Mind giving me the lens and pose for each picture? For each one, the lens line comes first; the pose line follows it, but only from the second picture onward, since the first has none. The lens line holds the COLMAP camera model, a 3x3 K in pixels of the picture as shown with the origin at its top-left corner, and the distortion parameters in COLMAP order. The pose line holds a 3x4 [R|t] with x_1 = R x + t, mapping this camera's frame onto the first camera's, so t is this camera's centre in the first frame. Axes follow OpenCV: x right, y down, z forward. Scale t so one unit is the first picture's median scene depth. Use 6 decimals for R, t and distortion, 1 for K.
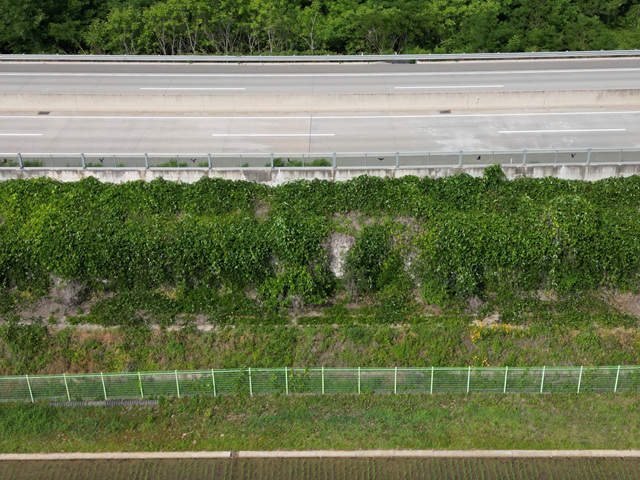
lens RADIAL K [[458.4, 0, 321.5], [0, 458.4, 235.8], [0, 0, 1]] dist [0.056338, -0.045366]
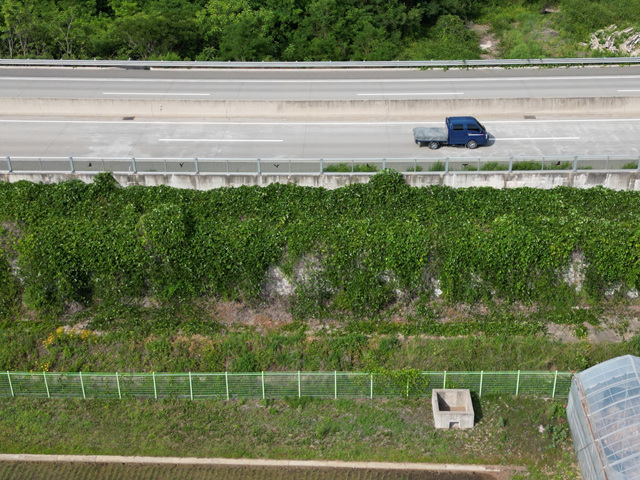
lens RADIAL K [[458.4, 0, 325.0], [0, 458.4, 242.9], [0, 0, 1]] dist [0.056338, -0.045366]
pose [[0.999508, 0.021152, -0.023176, 0.876003], [-0.021087, 0.999773, 0.003034, -0.012036], [0.023235, -0.002544, 0.999727, 0.002032]]
